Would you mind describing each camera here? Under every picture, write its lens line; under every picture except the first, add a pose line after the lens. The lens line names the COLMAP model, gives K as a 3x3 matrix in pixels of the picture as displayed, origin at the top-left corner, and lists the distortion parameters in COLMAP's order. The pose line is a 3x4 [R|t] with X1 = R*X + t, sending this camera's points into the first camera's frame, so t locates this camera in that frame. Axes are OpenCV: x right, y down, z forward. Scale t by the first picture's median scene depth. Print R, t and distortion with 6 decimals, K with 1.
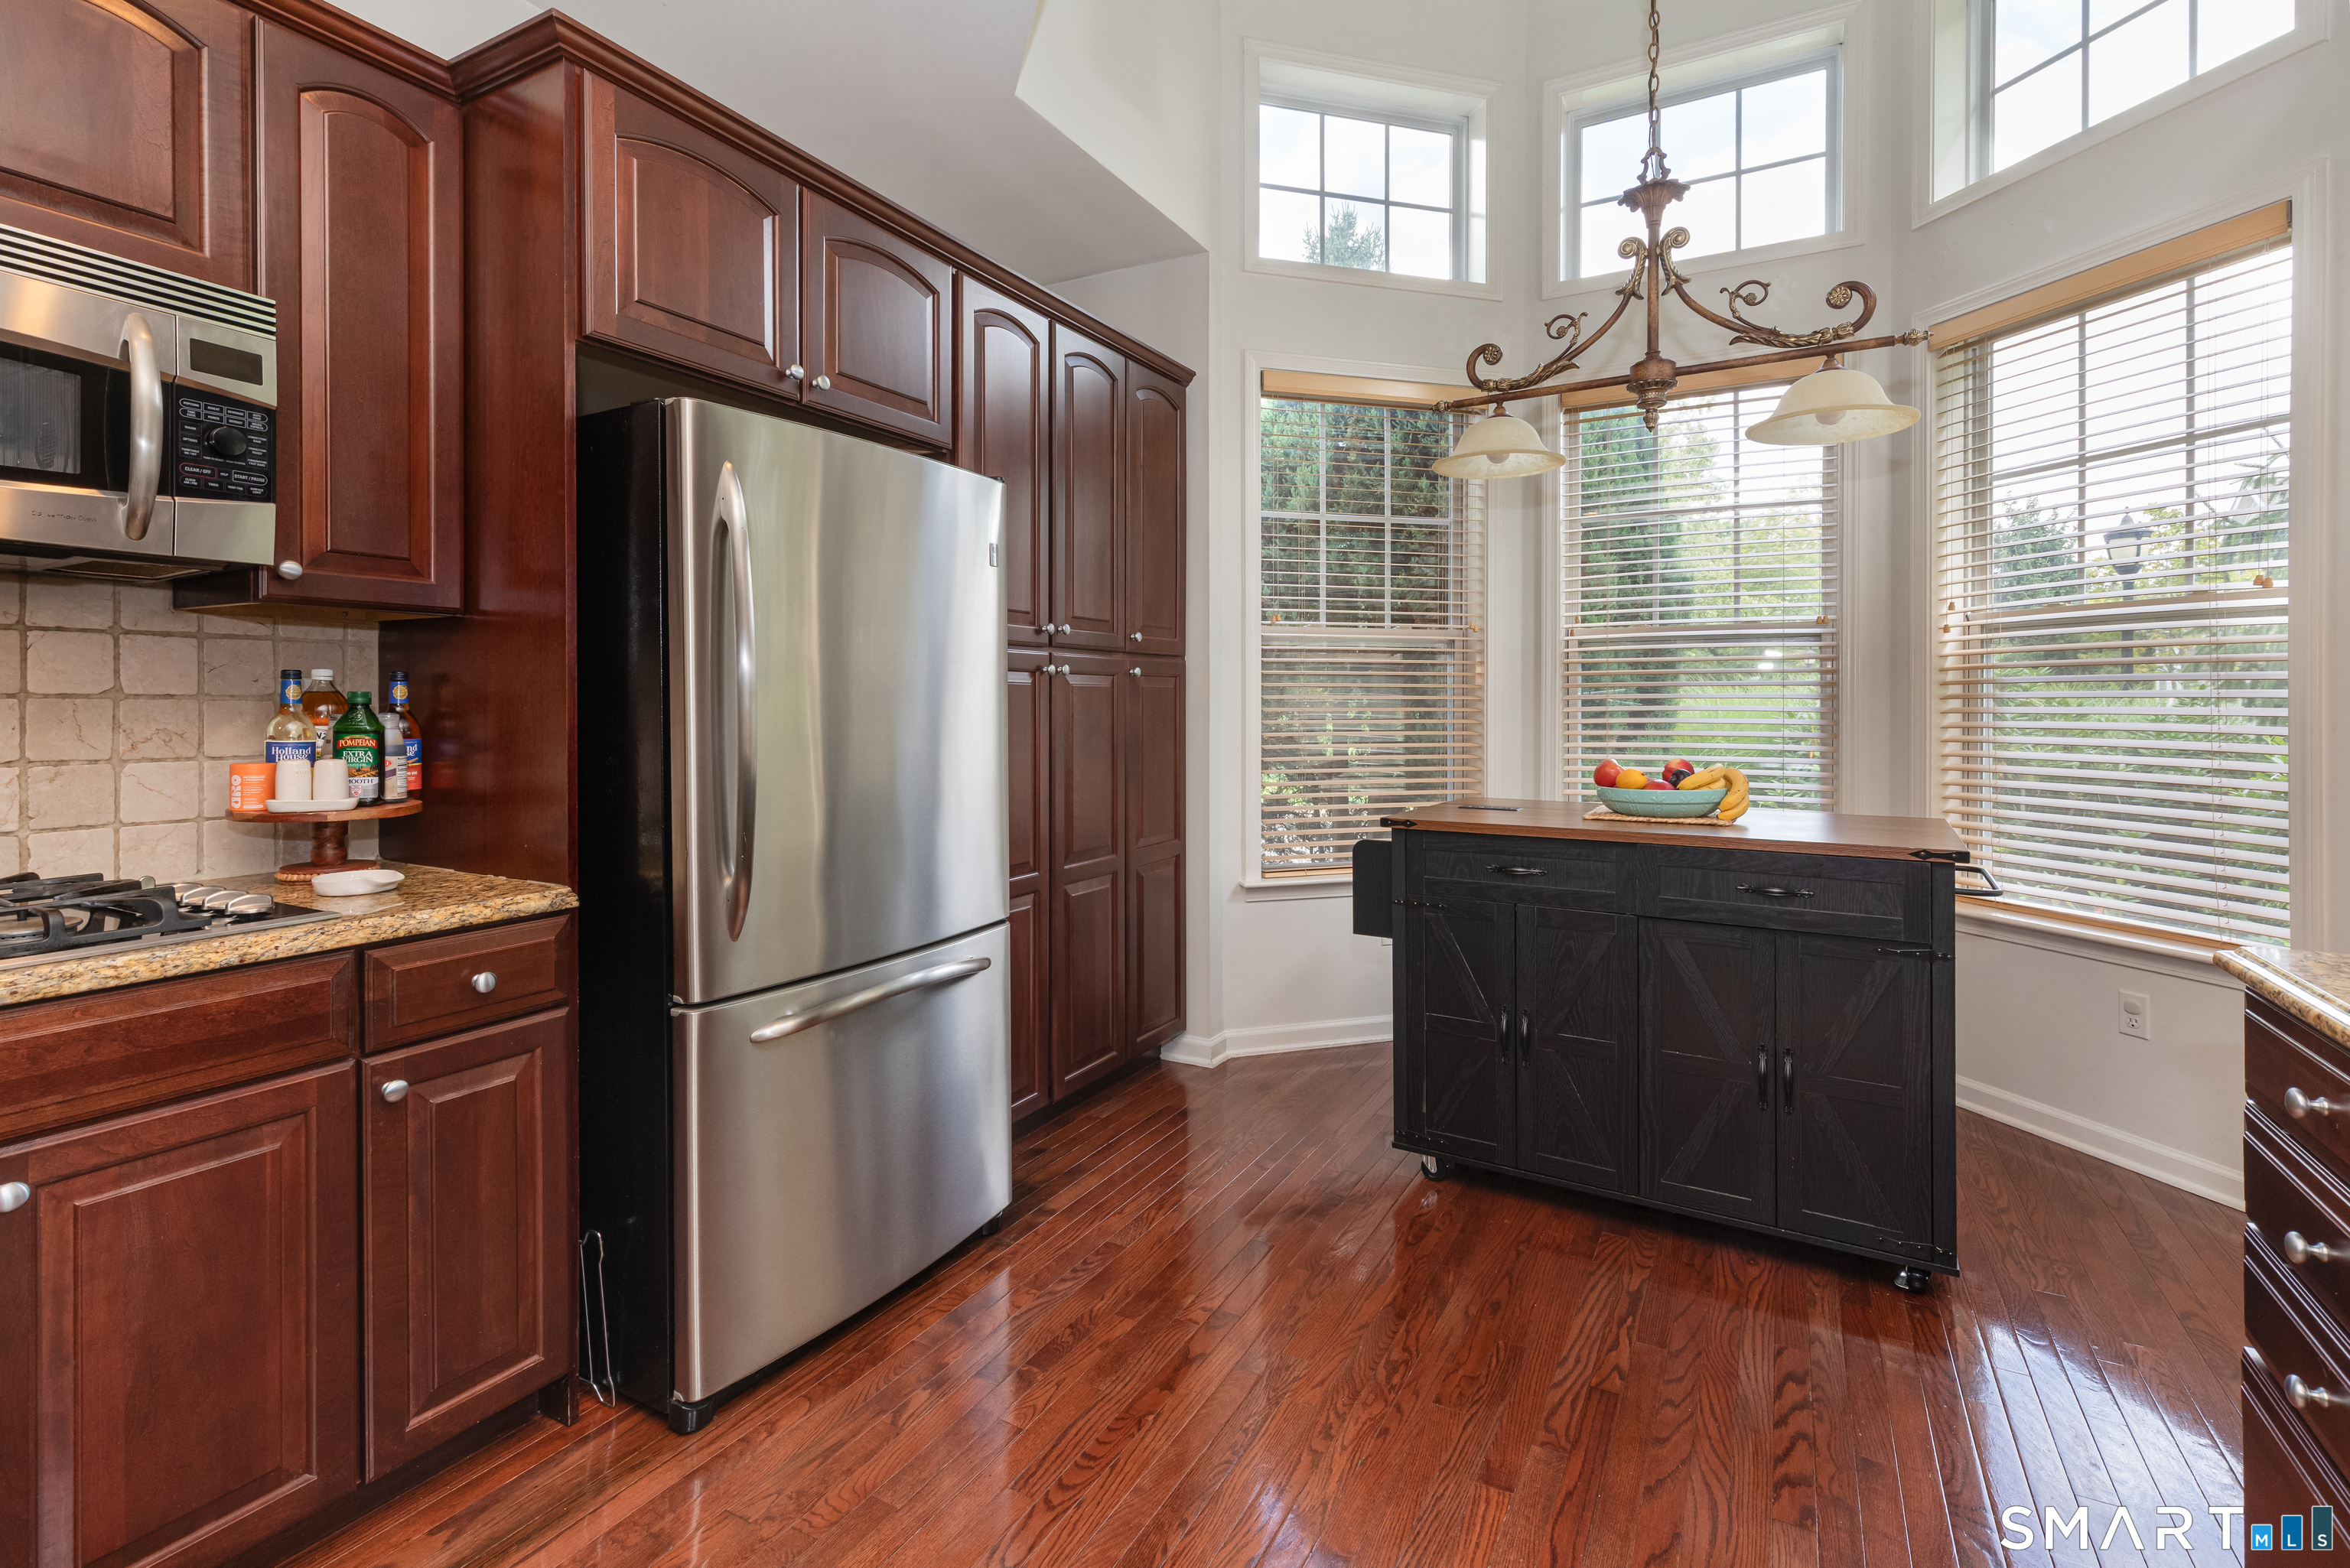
lens RADIAL K [[1070.7, 0, 1213.4], [0, 1070.7, 718.6], [0, 0, 1]] dist [0.003599, -0.000259]
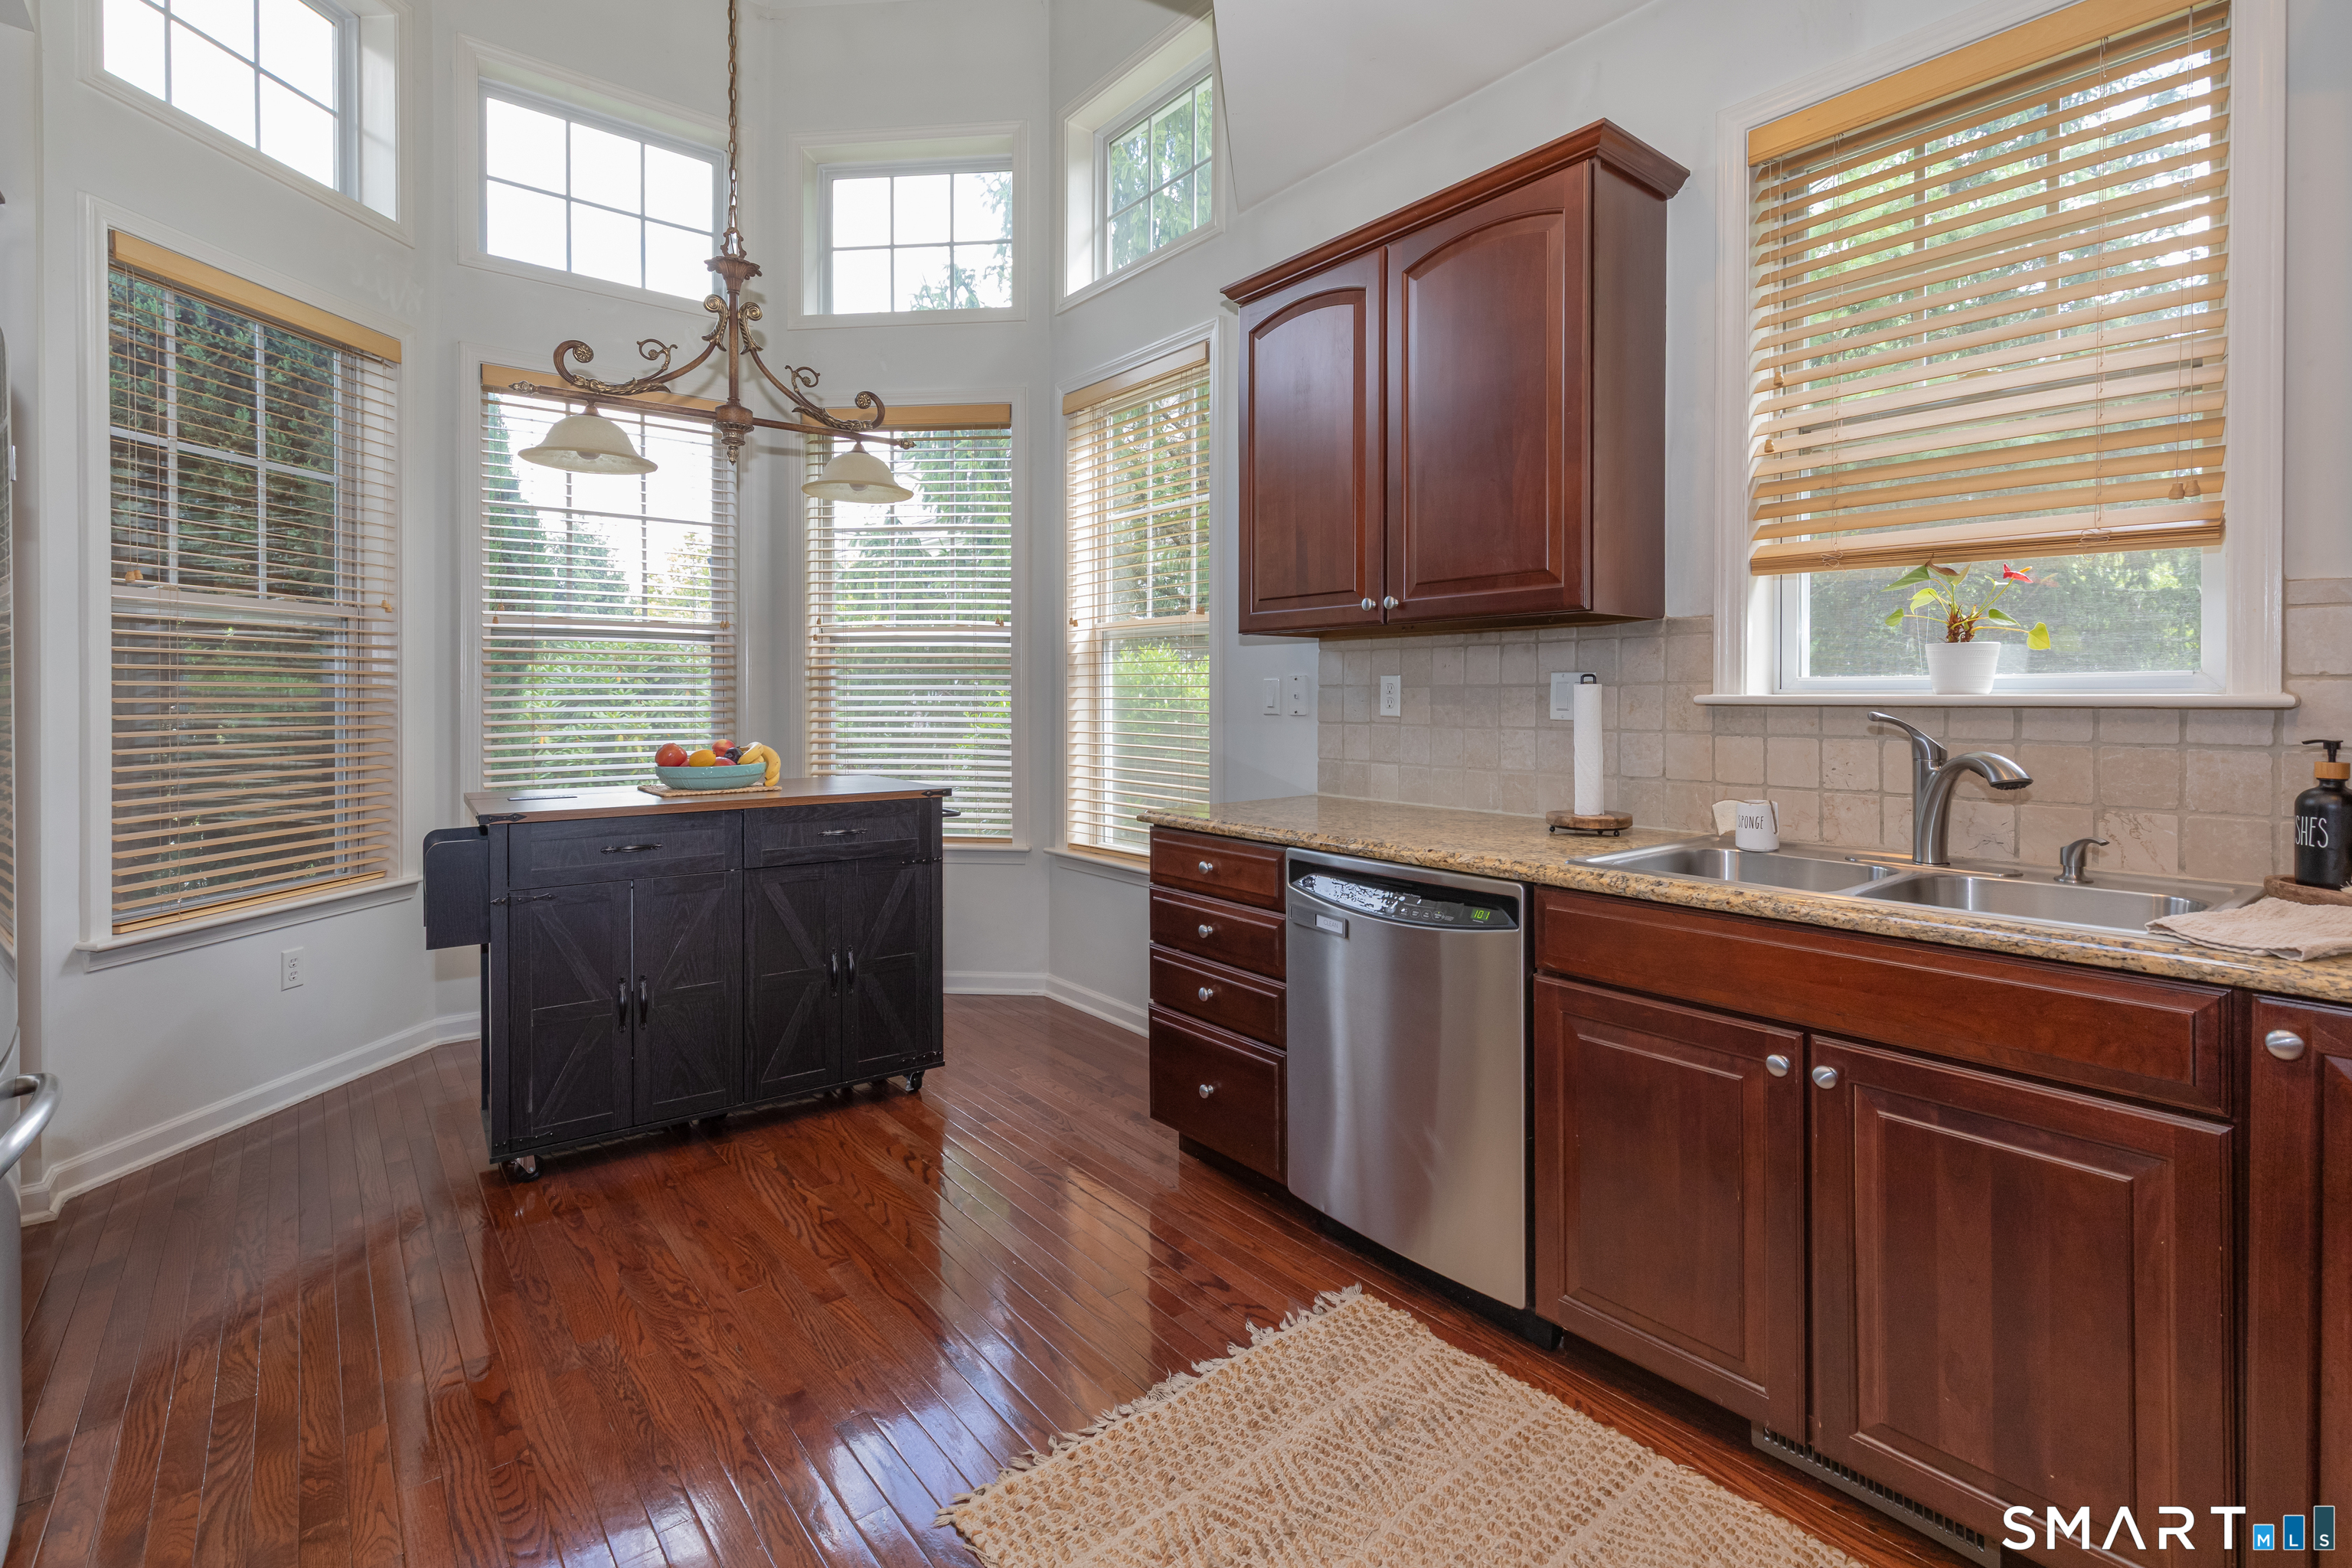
lens RADIAL K [[1071.7, 0, 1214.4], [0, 1071.7, 718.5], [0, 0, 1]] dist [0.003599, -0.000259]
pose [[0.361644, -0.019735, 0.932107, -0.501003], [0.012379, 0.999789, 0.016365, 0.001448], [-0.932234, 0.005621, 0.361812, 0.067629]]
